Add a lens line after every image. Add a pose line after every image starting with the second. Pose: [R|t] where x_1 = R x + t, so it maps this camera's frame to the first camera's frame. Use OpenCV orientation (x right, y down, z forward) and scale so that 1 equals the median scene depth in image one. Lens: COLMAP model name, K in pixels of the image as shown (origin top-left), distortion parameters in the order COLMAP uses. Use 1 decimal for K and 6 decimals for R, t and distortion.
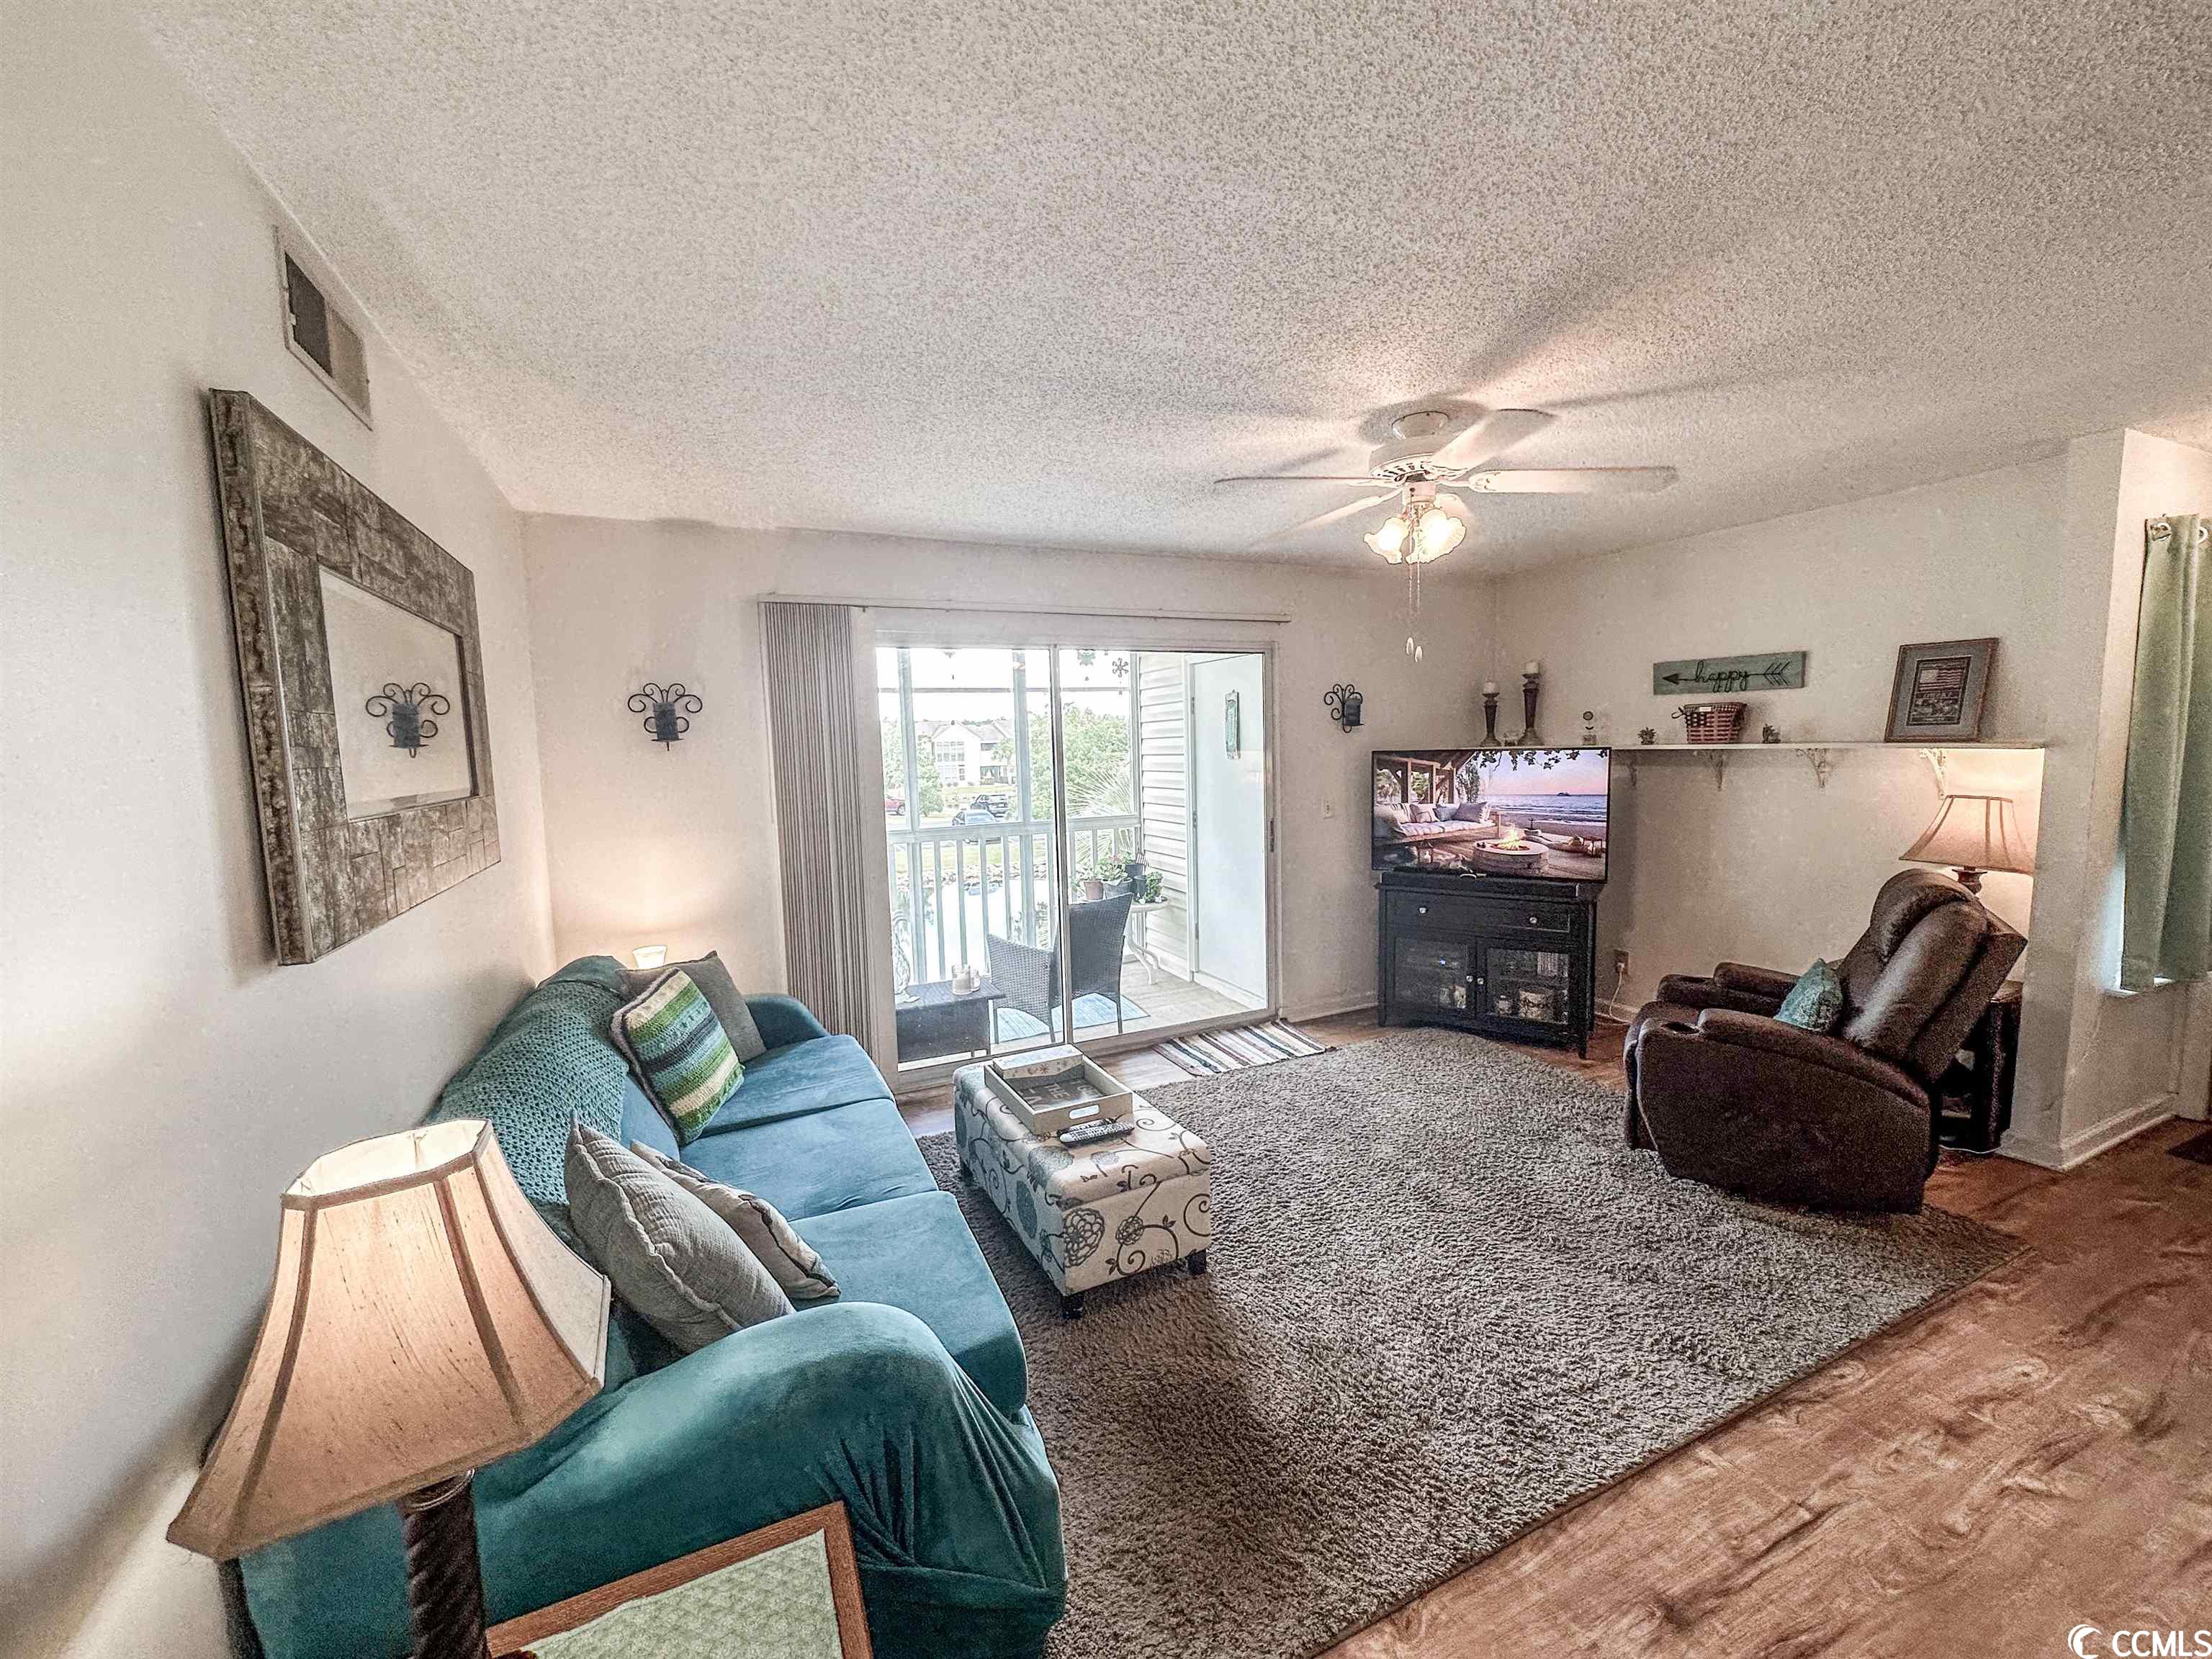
lens RADIAL K [[881.9, 0, 1106.0], [0, 881.9, 829.5], [0, 0, 1]] dist [0.001326, 0.000559]
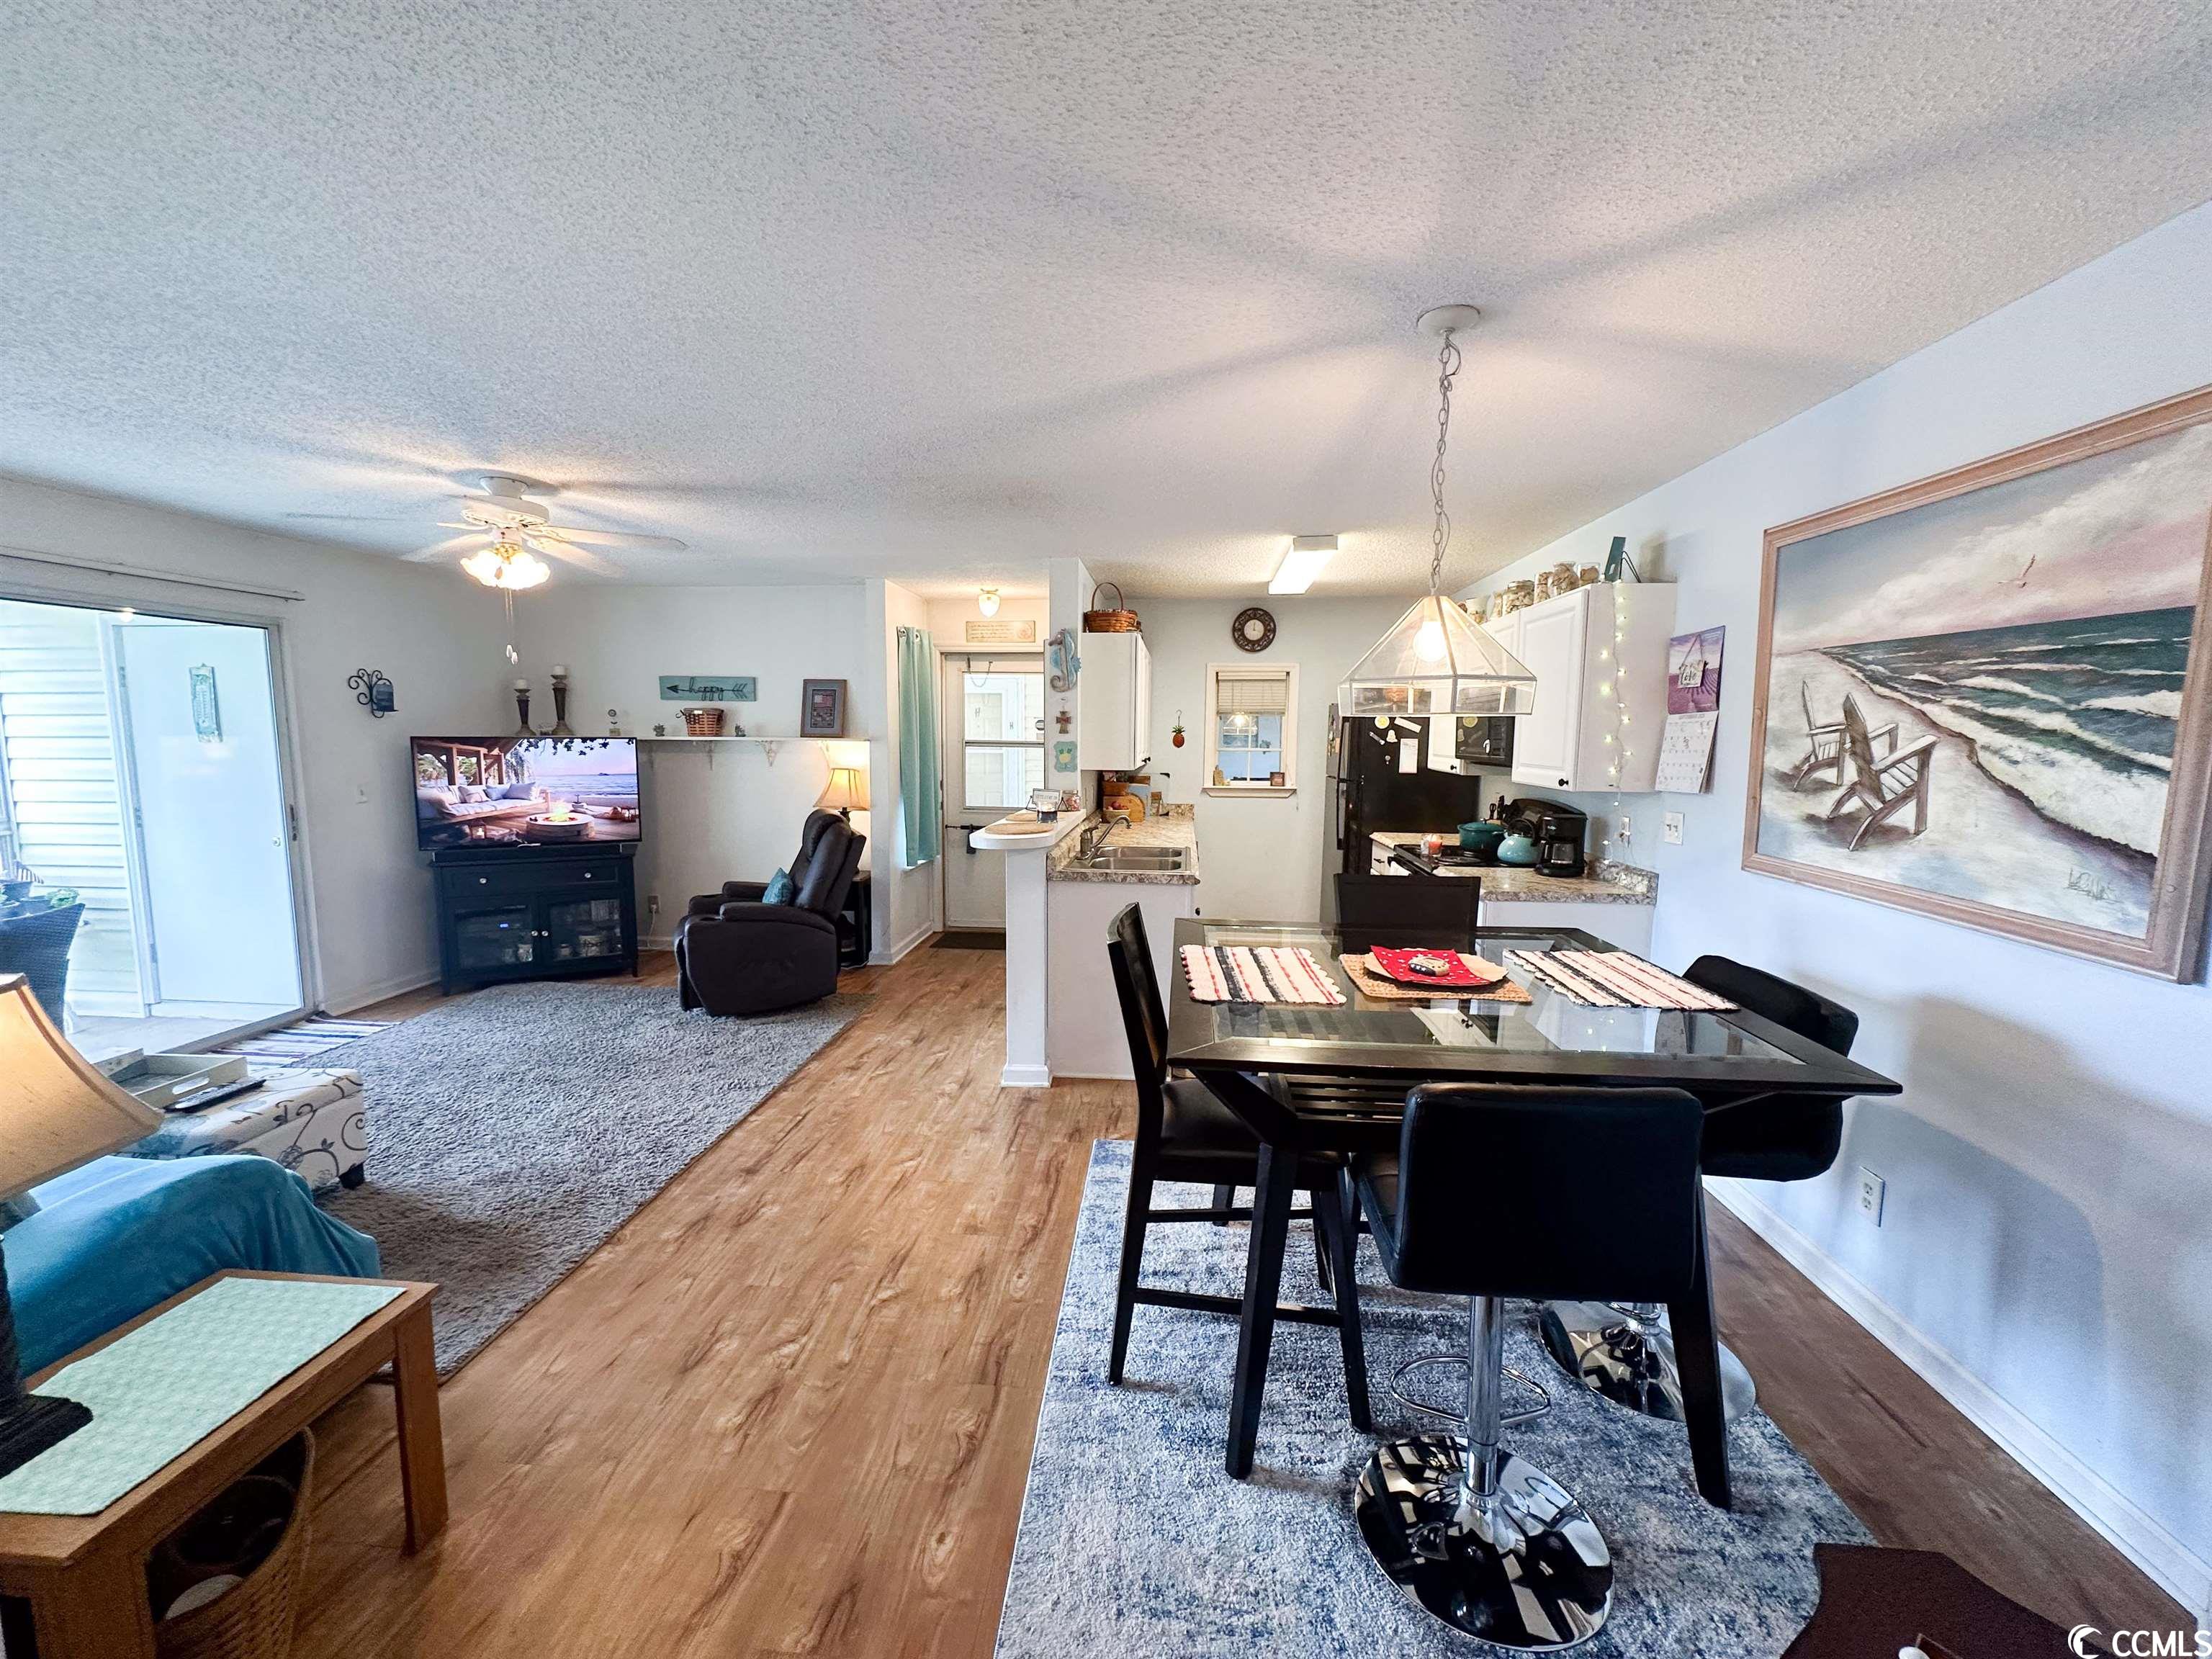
lens RADIAL K [[881.9, 0, 1106.0], [0, 881.9, 829.5], [0, 0, 1]] dist [0.001326, 0.000559]
pose [[0.495353, -0.065252, 0.866237, -0.225265], [0.067045, 0.997072, 0.036769, 0.041552], [-0.866101, 0.039863, 0.498278, -0.253108]]
